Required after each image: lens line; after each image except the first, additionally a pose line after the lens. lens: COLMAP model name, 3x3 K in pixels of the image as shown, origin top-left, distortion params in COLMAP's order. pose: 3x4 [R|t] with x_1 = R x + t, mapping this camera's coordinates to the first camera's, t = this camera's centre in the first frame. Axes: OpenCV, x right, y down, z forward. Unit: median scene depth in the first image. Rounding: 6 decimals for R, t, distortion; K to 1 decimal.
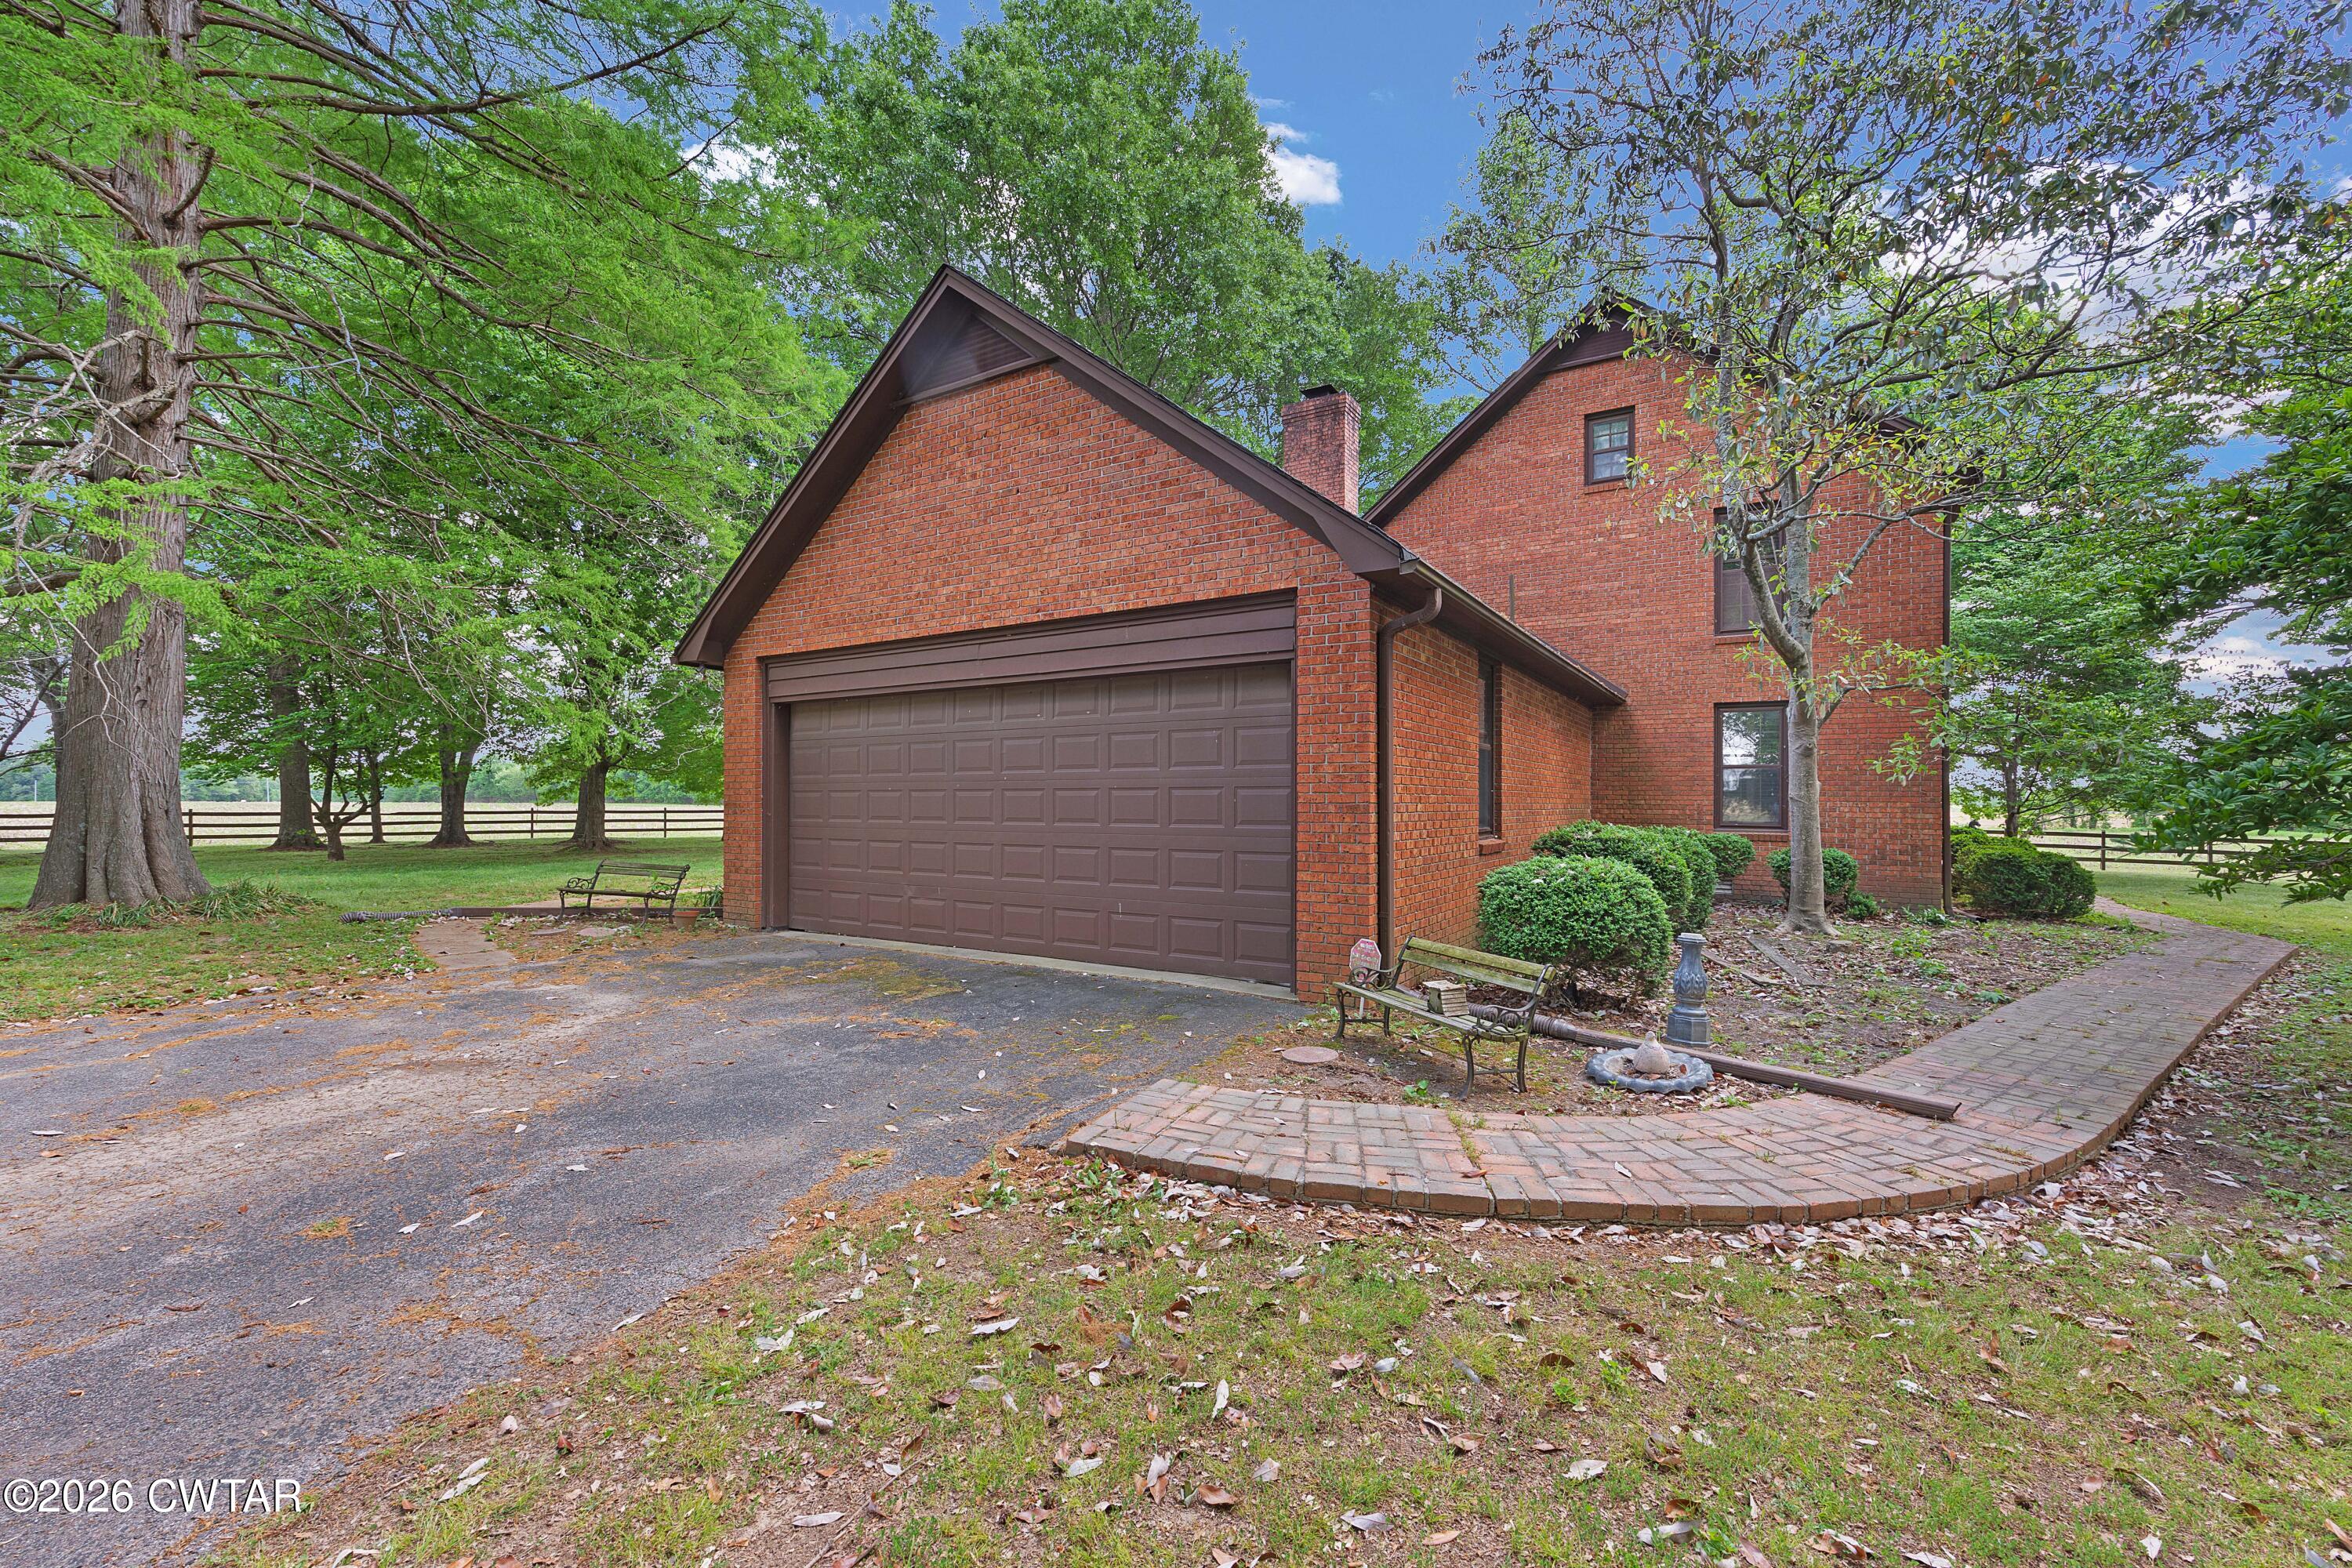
lens RADIAL K [[959.6, 0, 1176.0], [0, 959.6, 784.0], [0, 0, 1]] dist [0.001164, 0.000271]
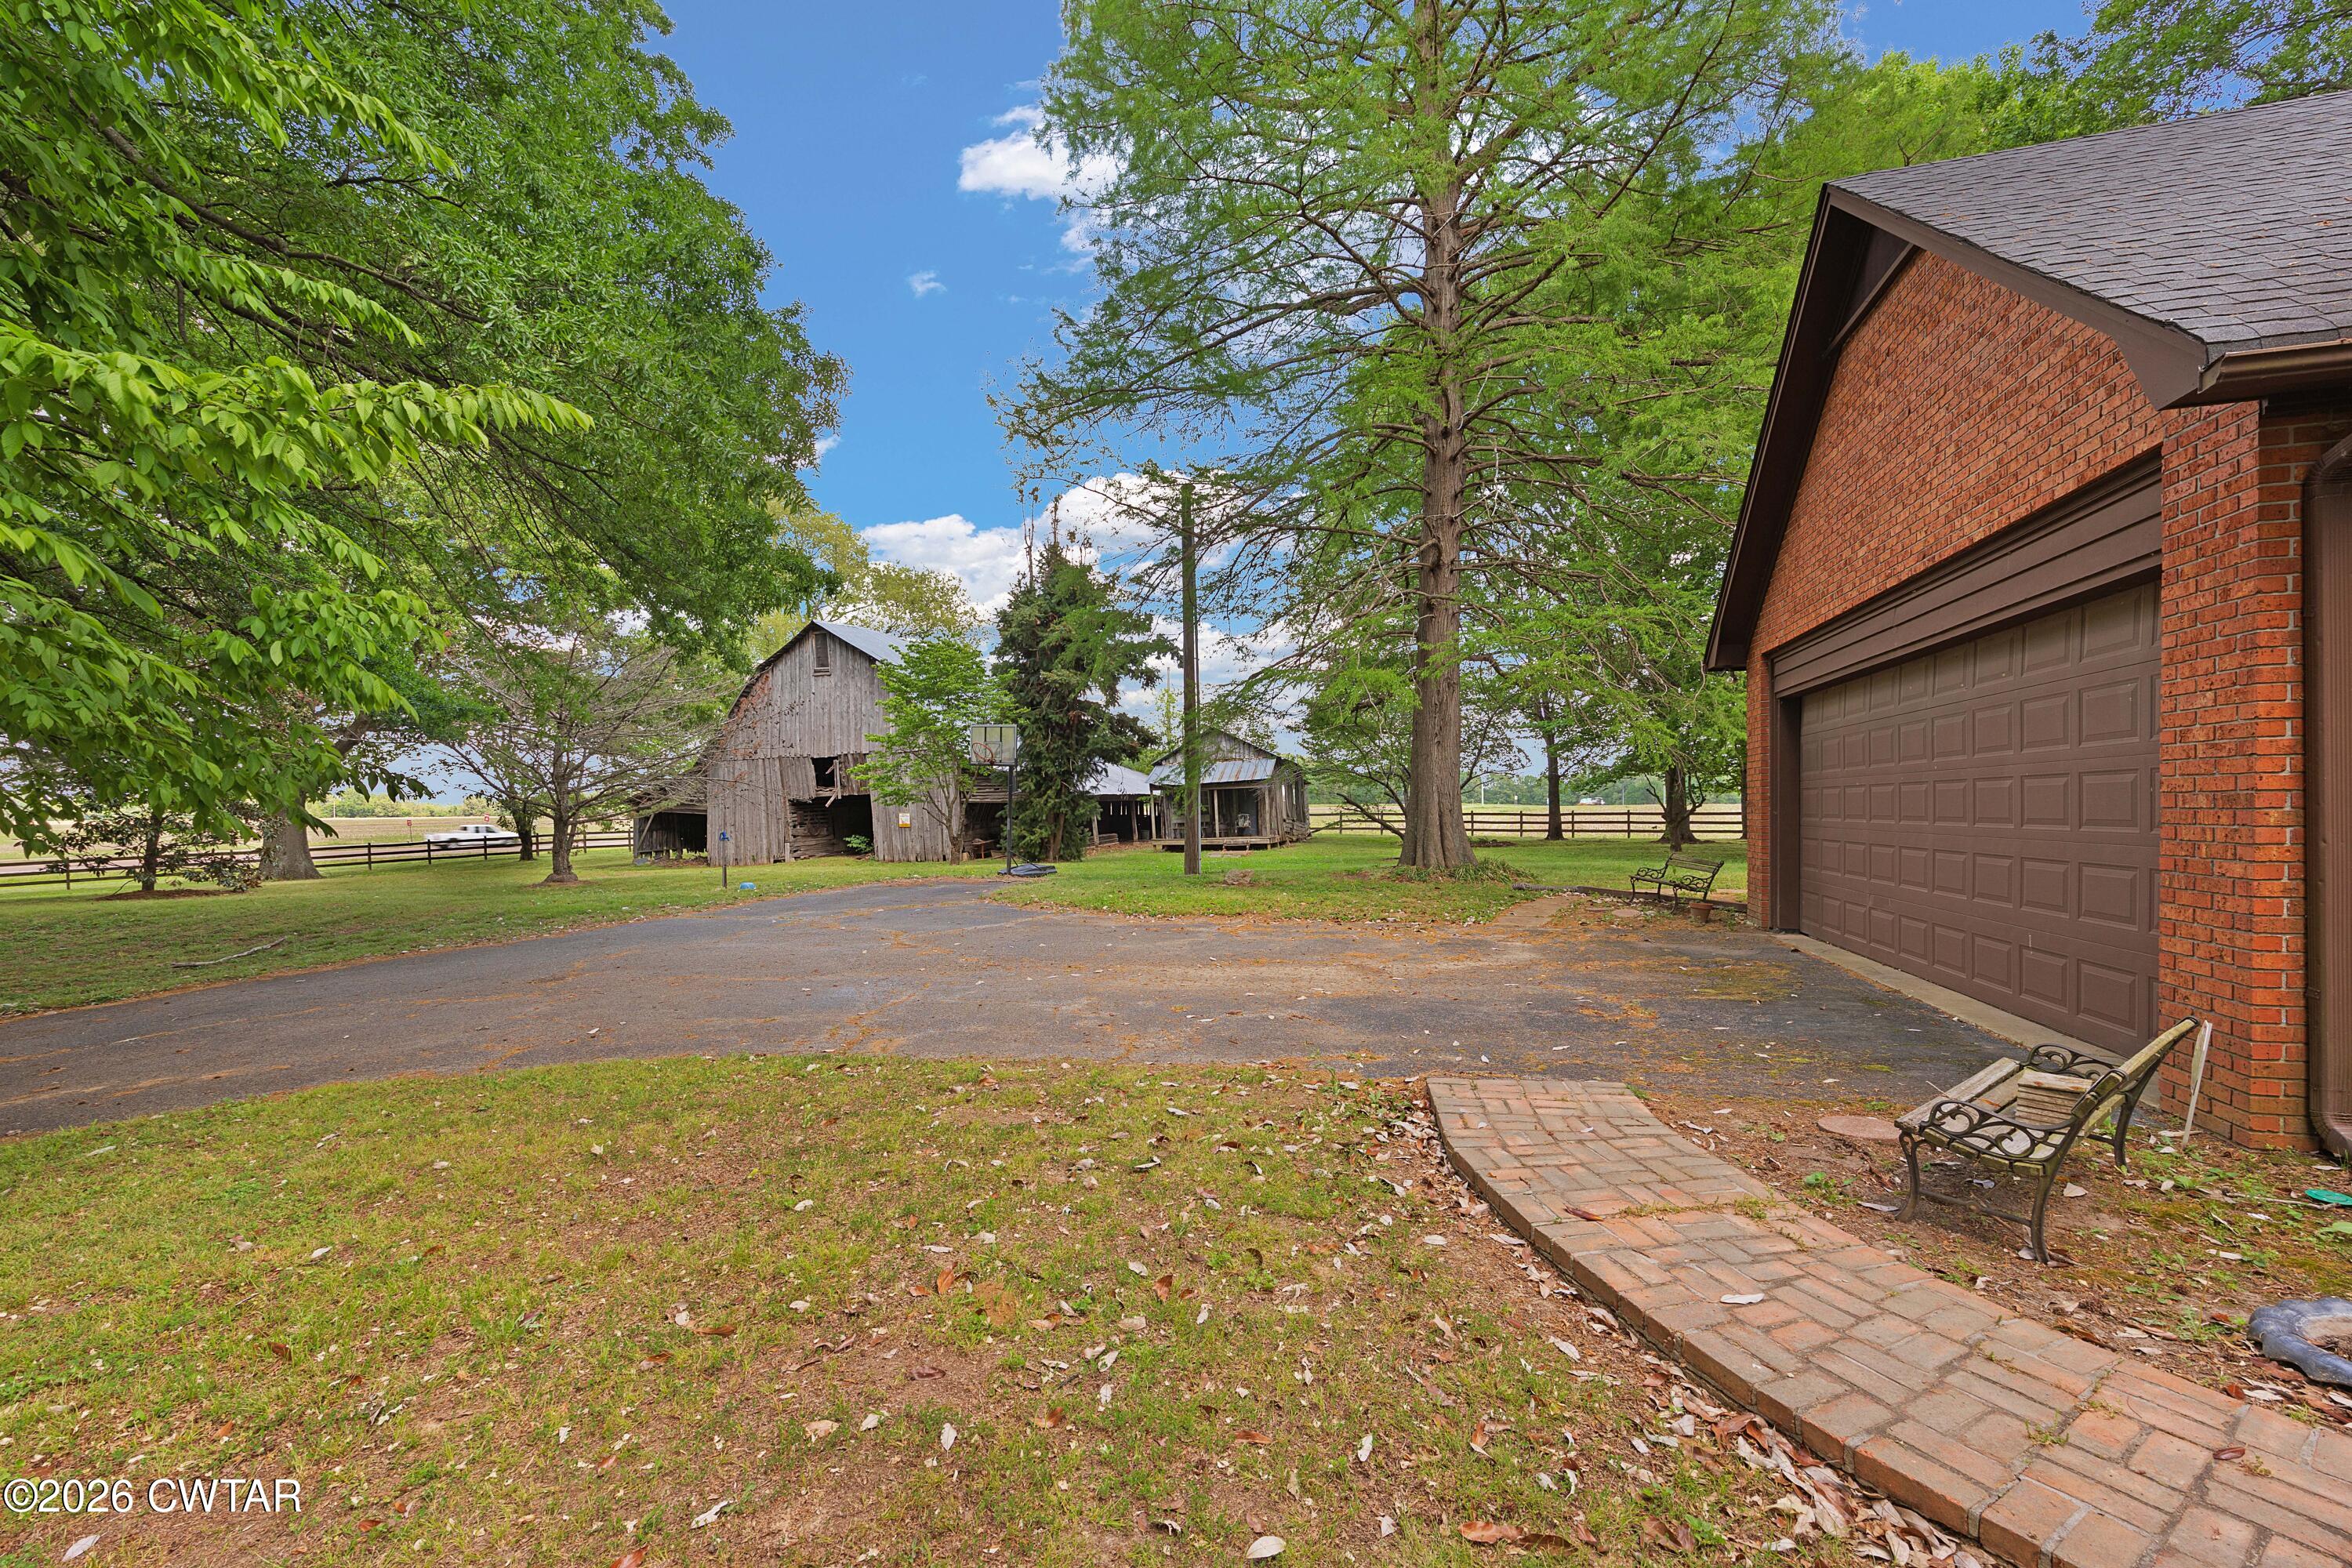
lens RADIAL K [[971.2, 0, 1176.5], [0, 971.2, 820.1], [0, 0, 1]] dist [0.000636, 0.000111]
pose [[0.264822, 0.006438, -0.964276, 0.573603], [0.029990, 0.999439, 0.014909, 0.009059], [0.963831, -0.032867, 0.264481, 0.219321]]
